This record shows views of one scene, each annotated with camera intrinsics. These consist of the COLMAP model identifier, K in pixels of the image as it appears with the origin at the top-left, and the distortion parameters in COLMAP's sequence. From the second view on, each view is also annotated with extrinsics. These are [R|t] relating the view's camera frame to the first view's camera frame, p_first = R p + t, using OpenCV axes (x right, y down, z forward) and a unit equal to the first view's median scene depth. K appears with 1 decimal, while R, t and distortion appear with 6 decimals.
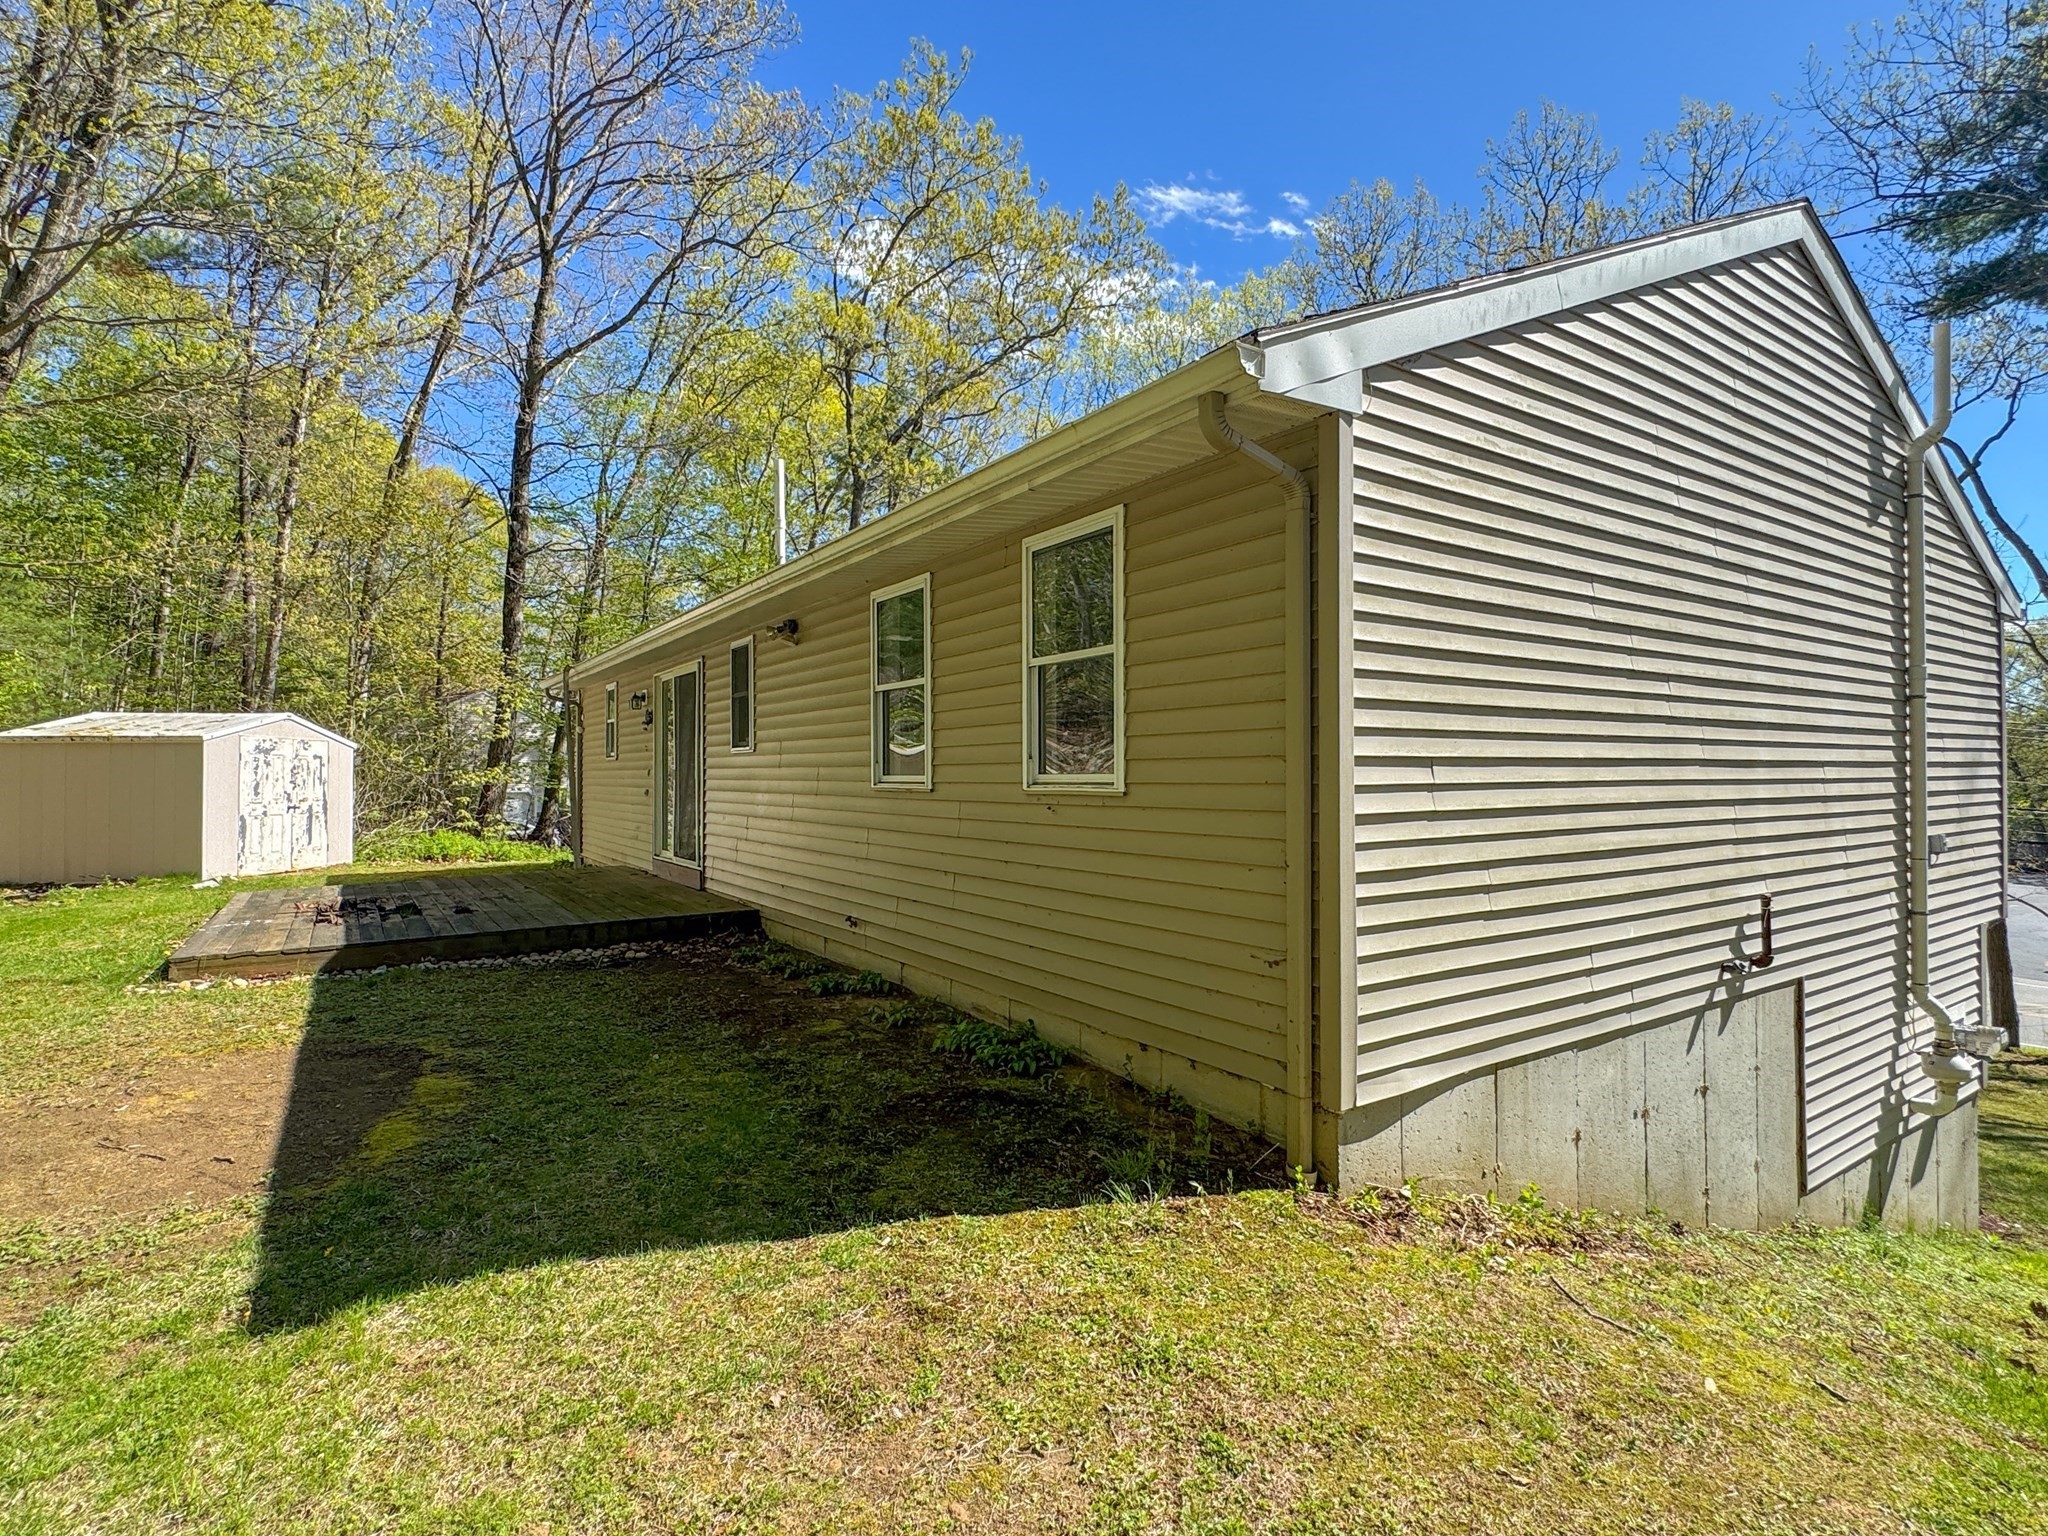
lens RADIAL K [[1009.6, 0, 1024.0], [0, 1009.6, 768.0], [0, 0, 1]] dist [0.000336, 0.000133]
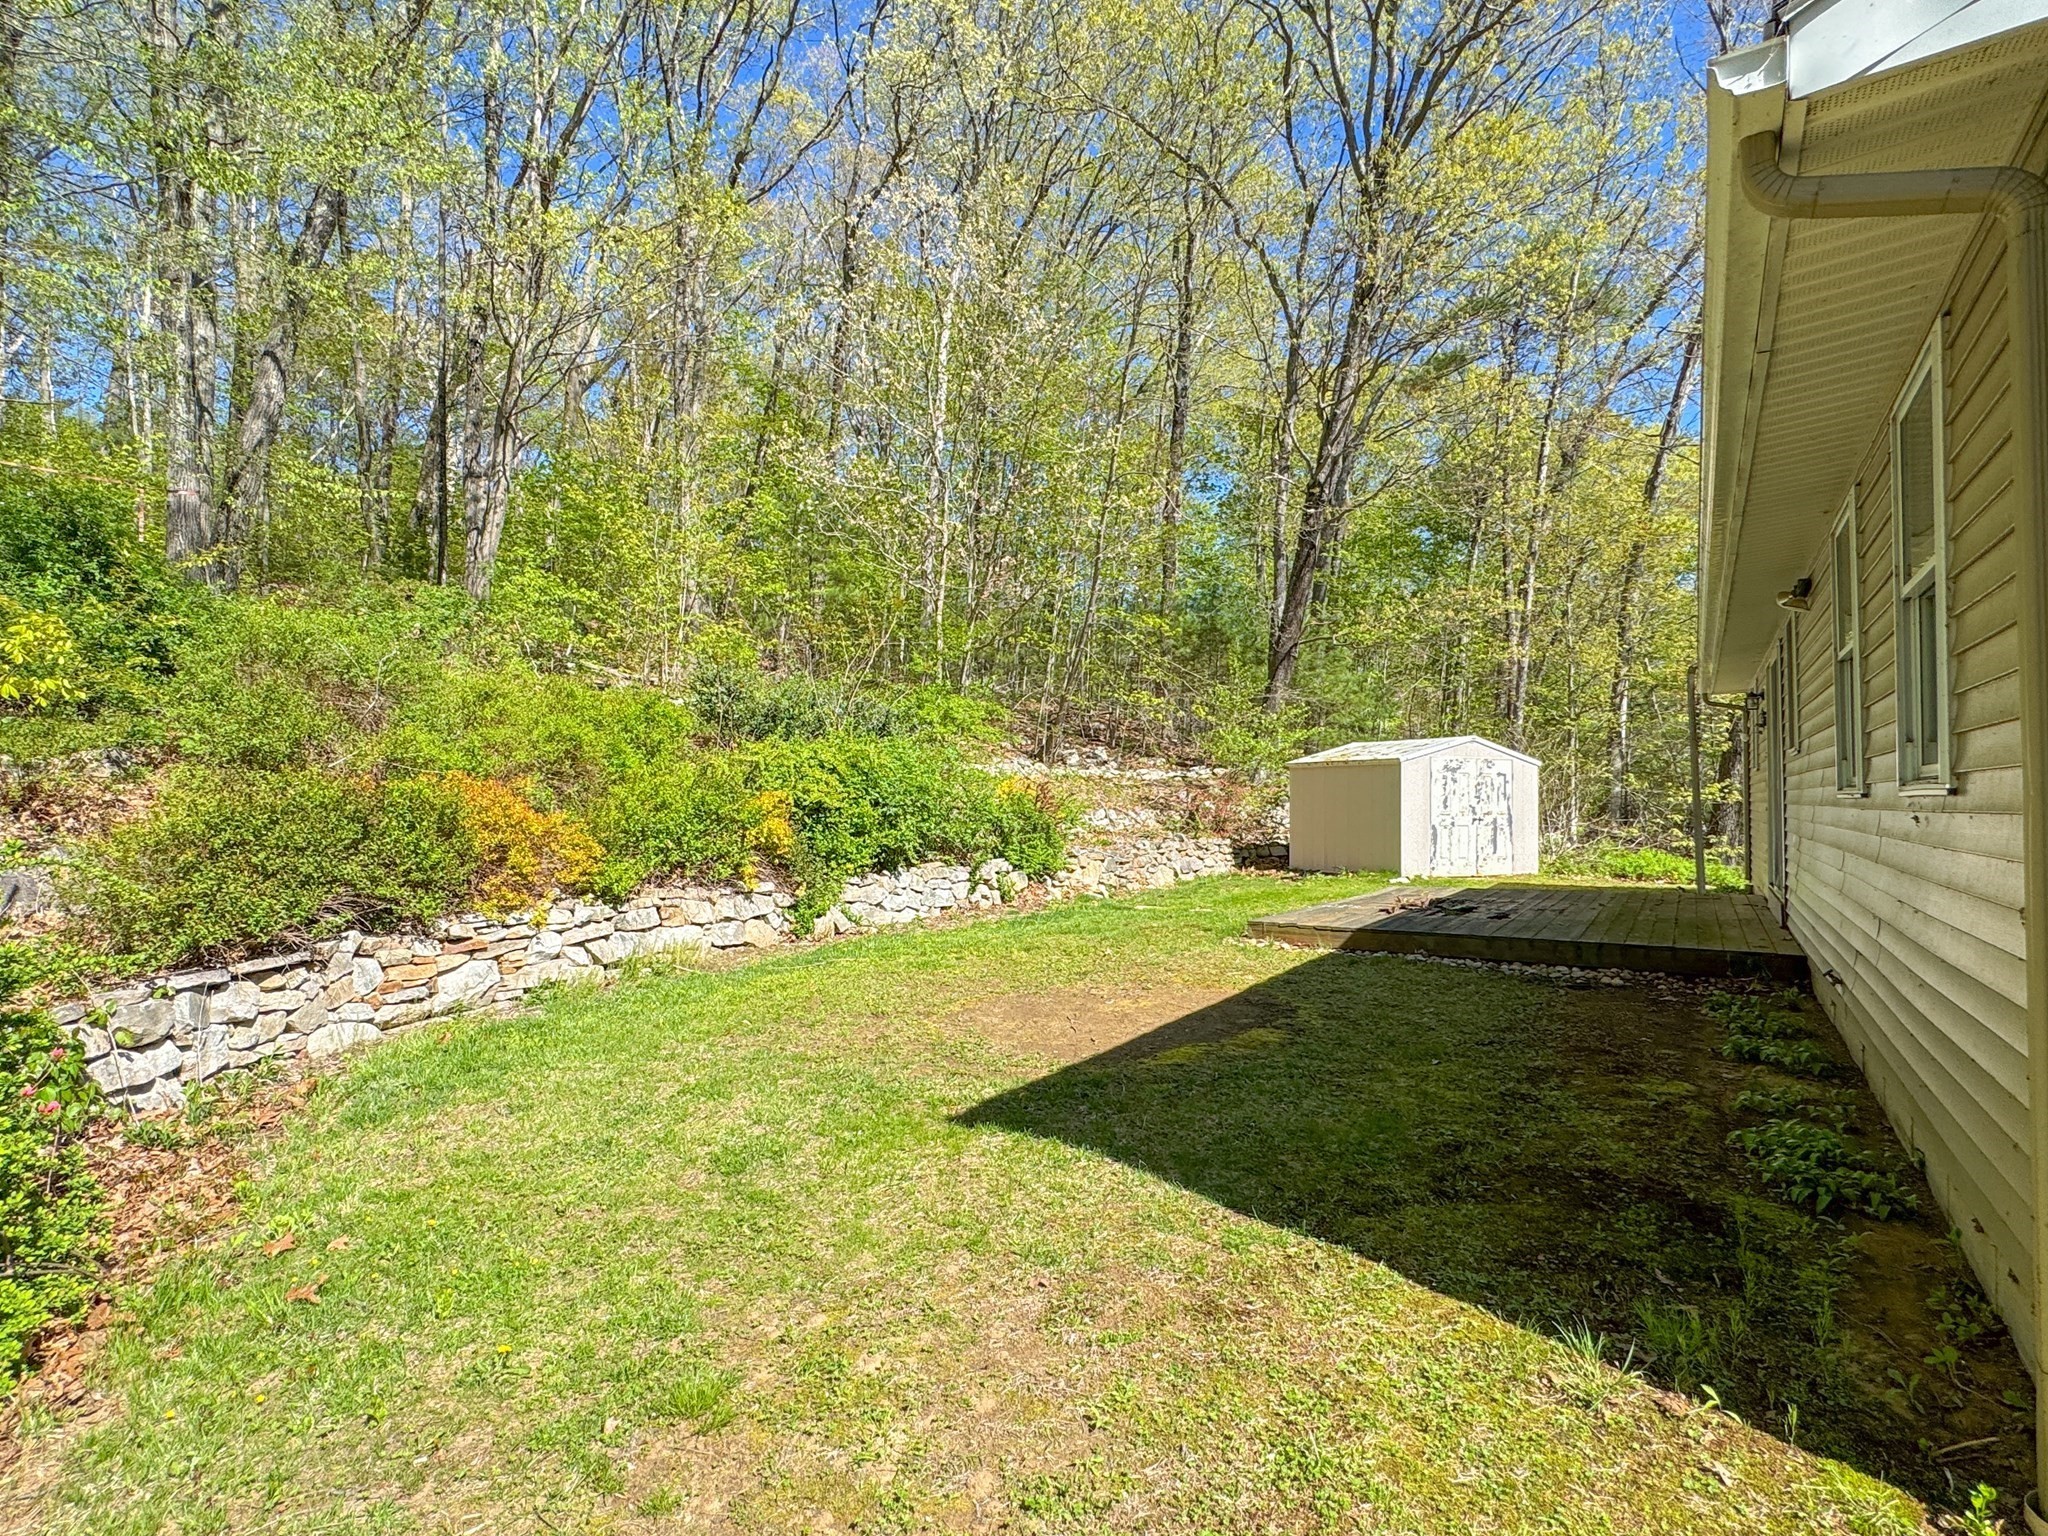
lens RADIAL K [[1038.7, 0, 1024.0], [0, 1038.7, 768.0], [0, 0, 1]] dist [-0.001487, -0.000432]
pose [[0.396287, -0.024101, -0.917810, 0.452542], [0.004285, 0.999693, -0.024401, 0.025038], [0.918117, 0.005737, 0.396268, 0.253876]]
